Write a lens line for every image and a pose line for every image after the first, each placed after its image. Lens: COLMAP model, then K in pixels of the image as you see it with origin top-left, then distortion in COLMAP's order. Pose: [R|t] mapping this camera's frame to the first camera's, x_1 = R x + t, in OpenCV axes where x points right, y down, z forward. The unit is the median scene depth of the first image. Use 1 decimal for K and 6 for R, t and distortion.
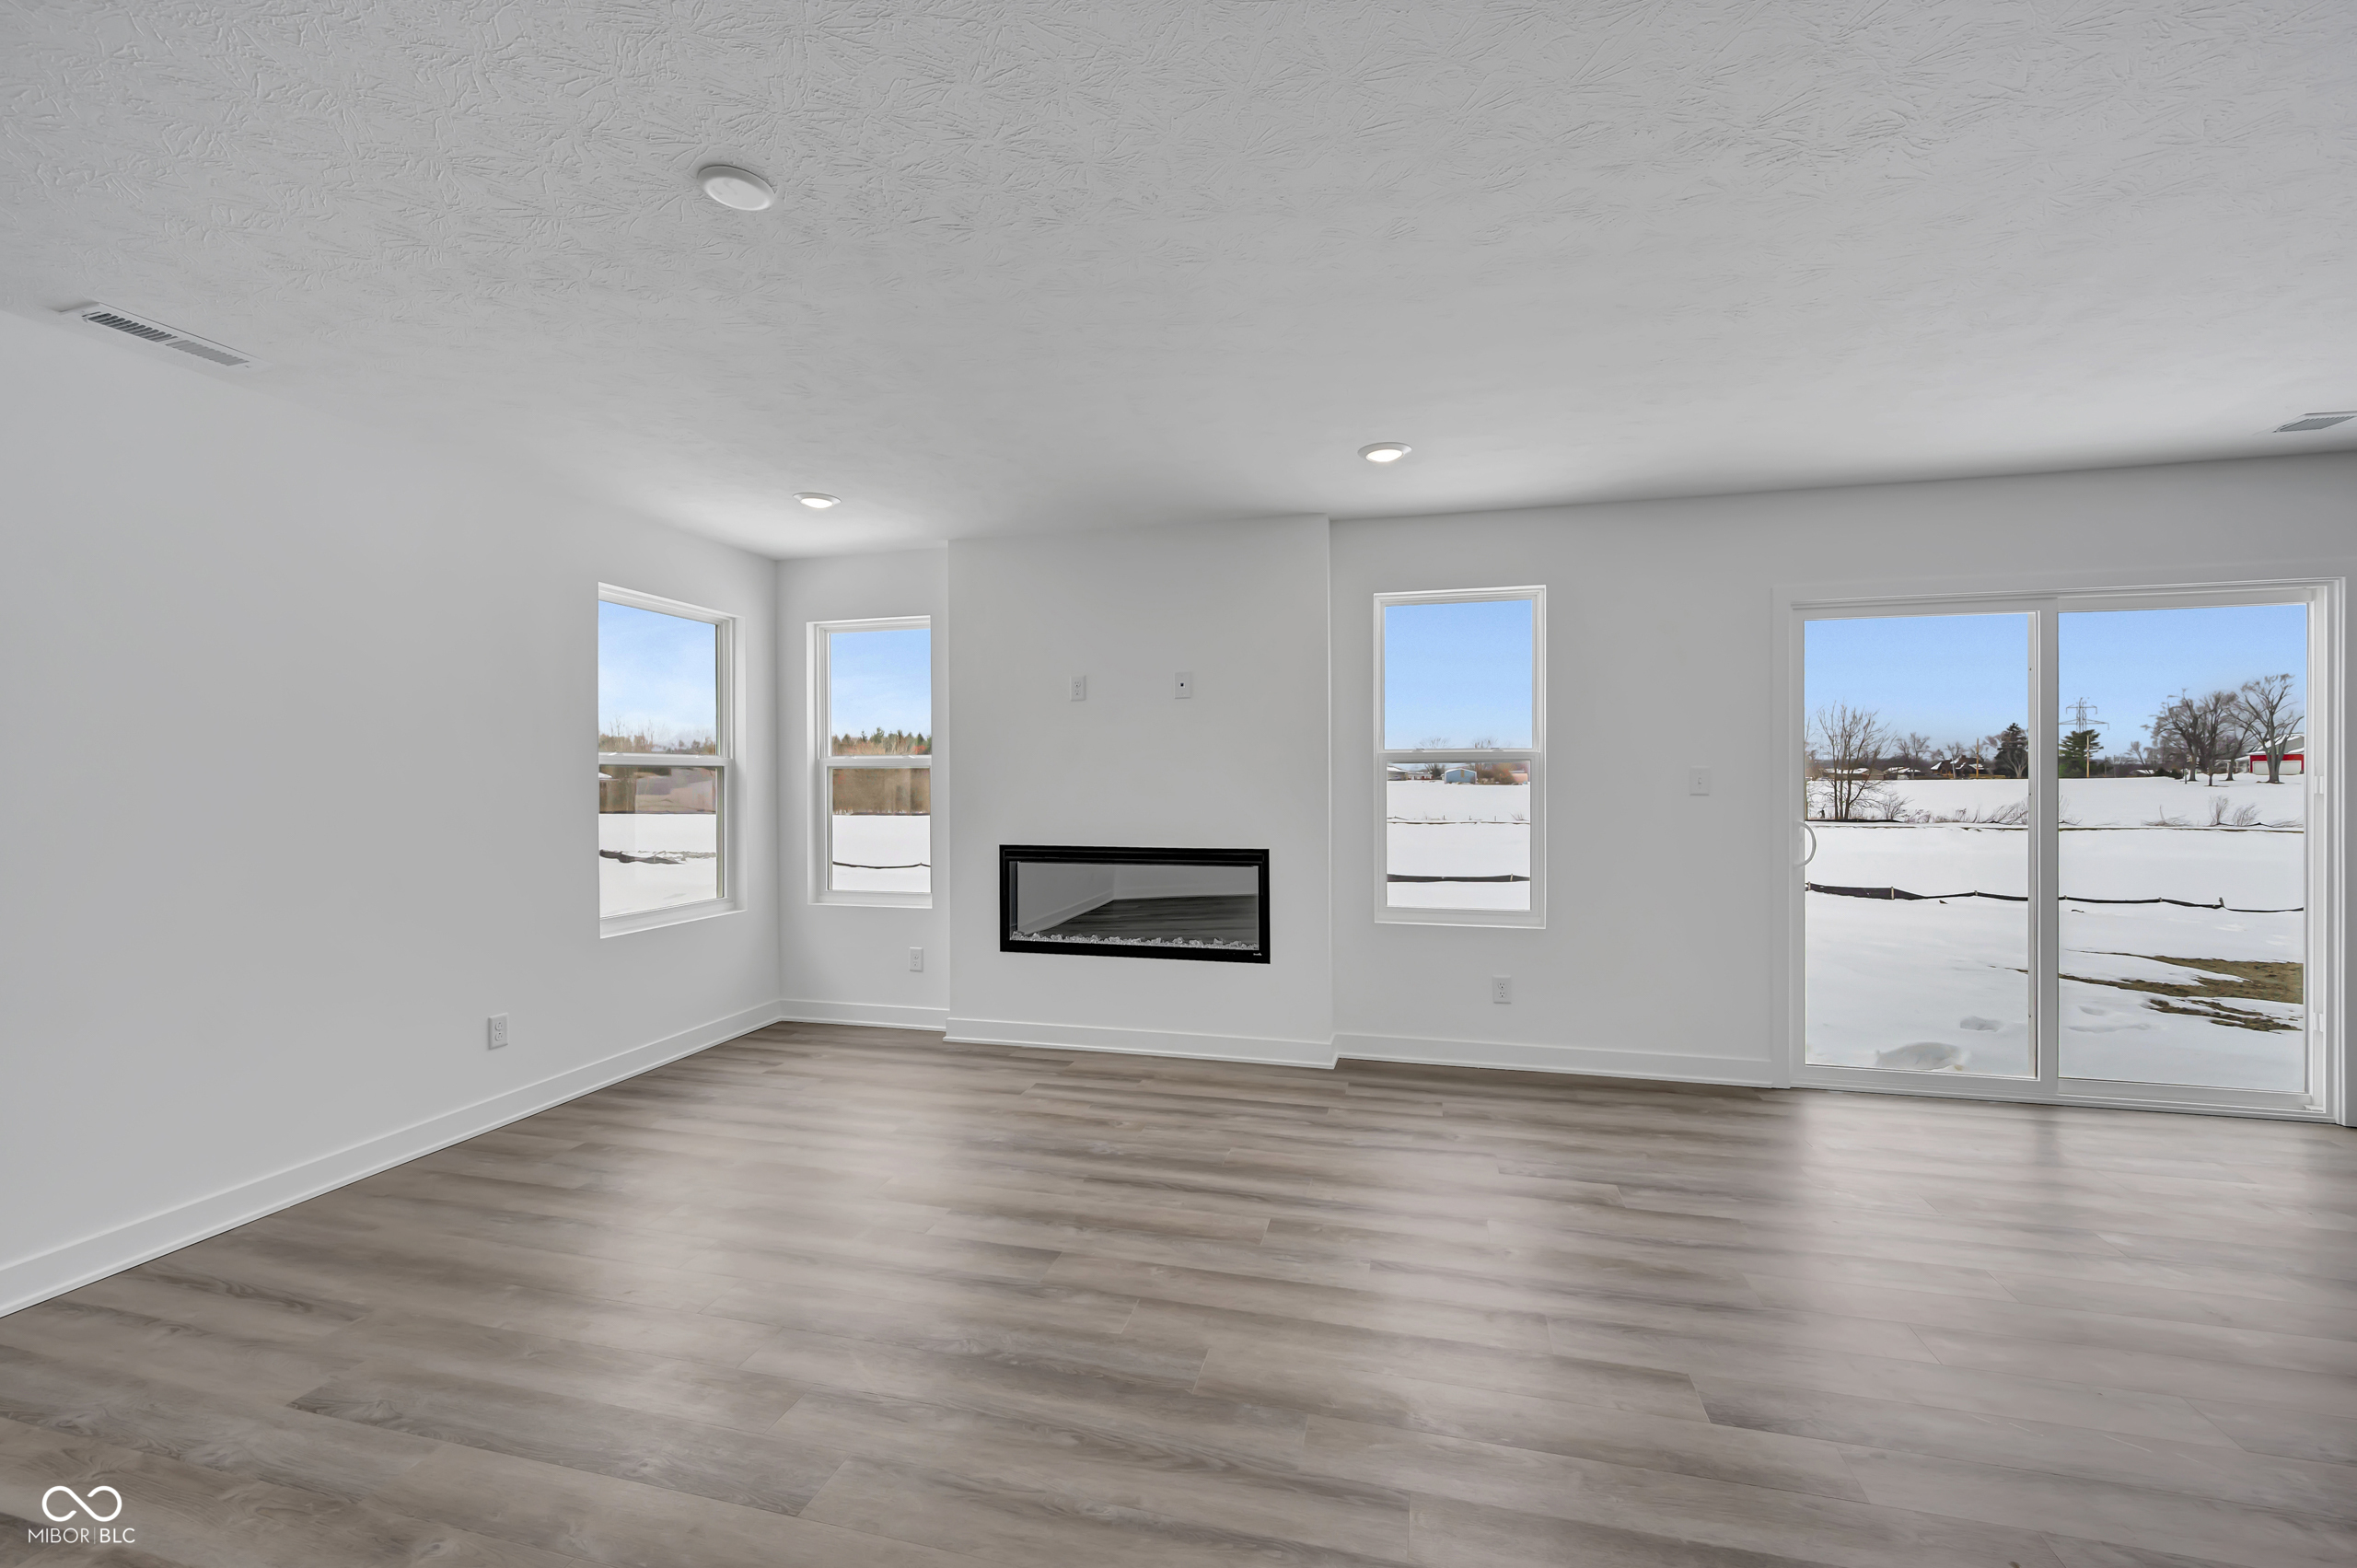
lens RADIAL K [[927.0, 0, 1164.5], [0, 927.0, 783.0], [0, 0, 1]] dist [-0.004807, 0.001285]
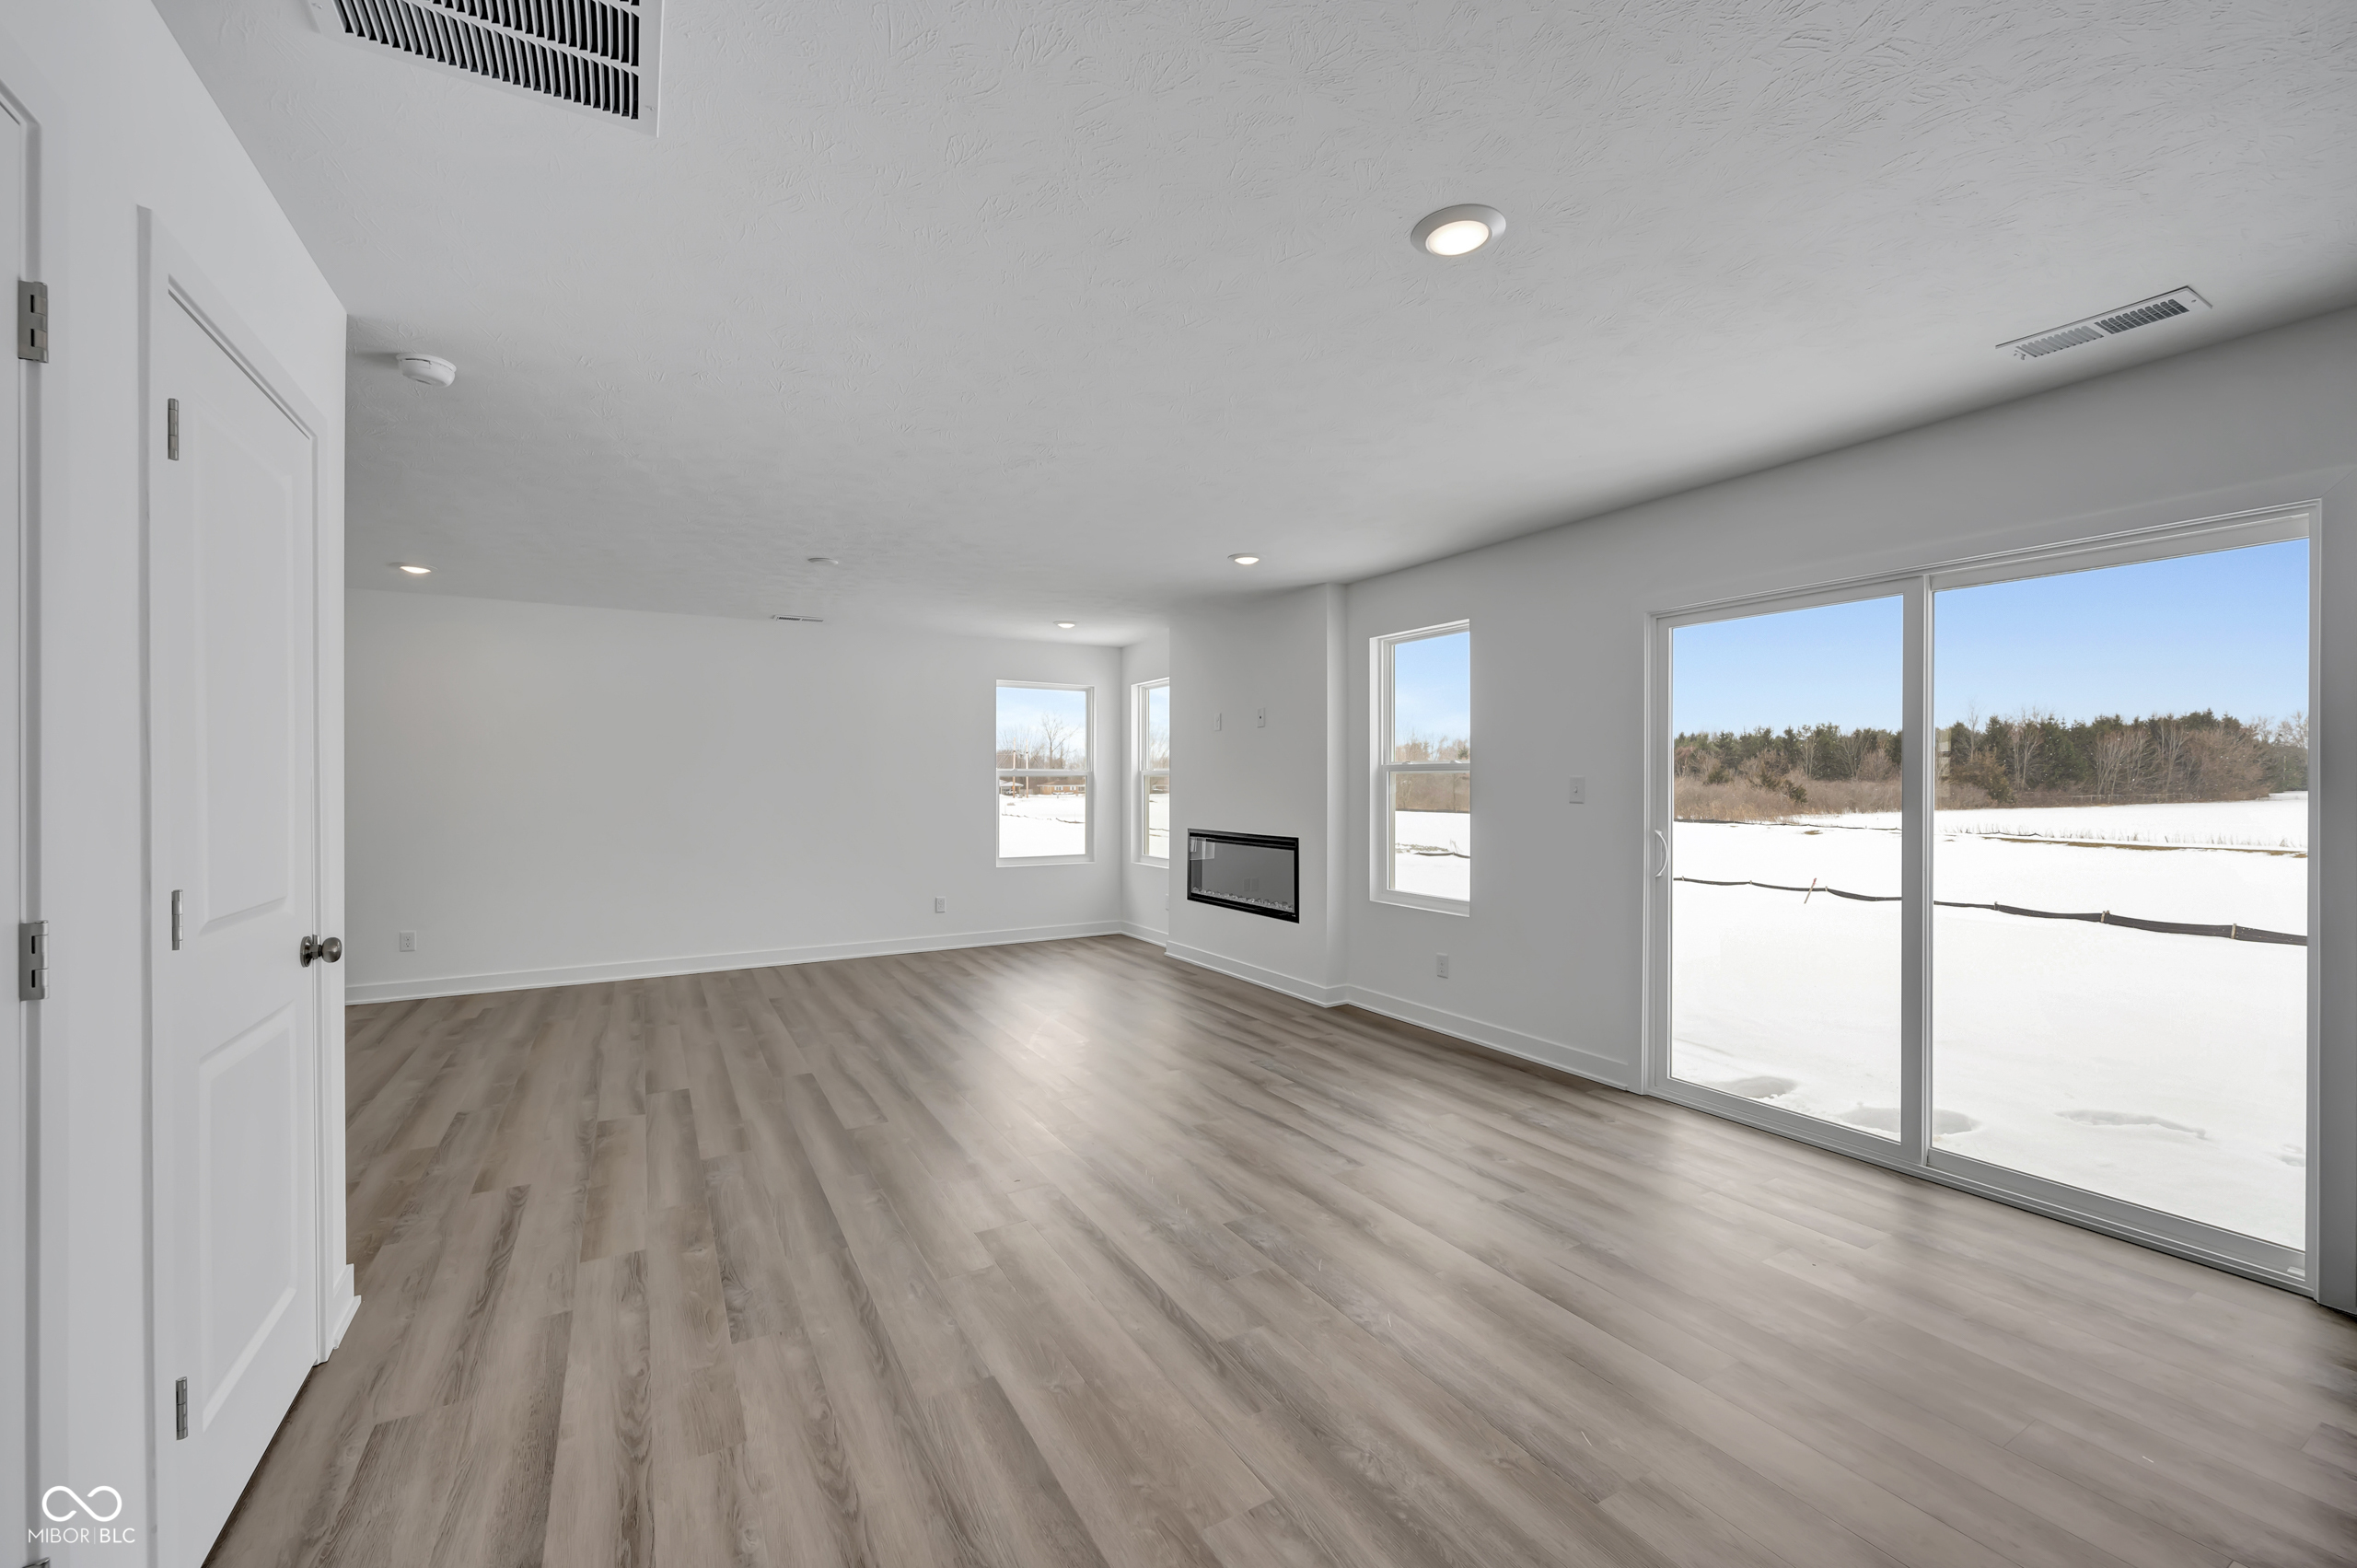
lens RADIAL K [[927.0, 0, 1168.5], [0, 927.0, 800.9], [0, 0, 1]] dist [-0.004807, 0.001285]
pose [[0.696708, 0.018681, -0.717112, 0.947681], [-0.002653, 0.999721, 0.023466, -0.012883], [0.717350, -0.014446, 0.696563, -0.065860]]
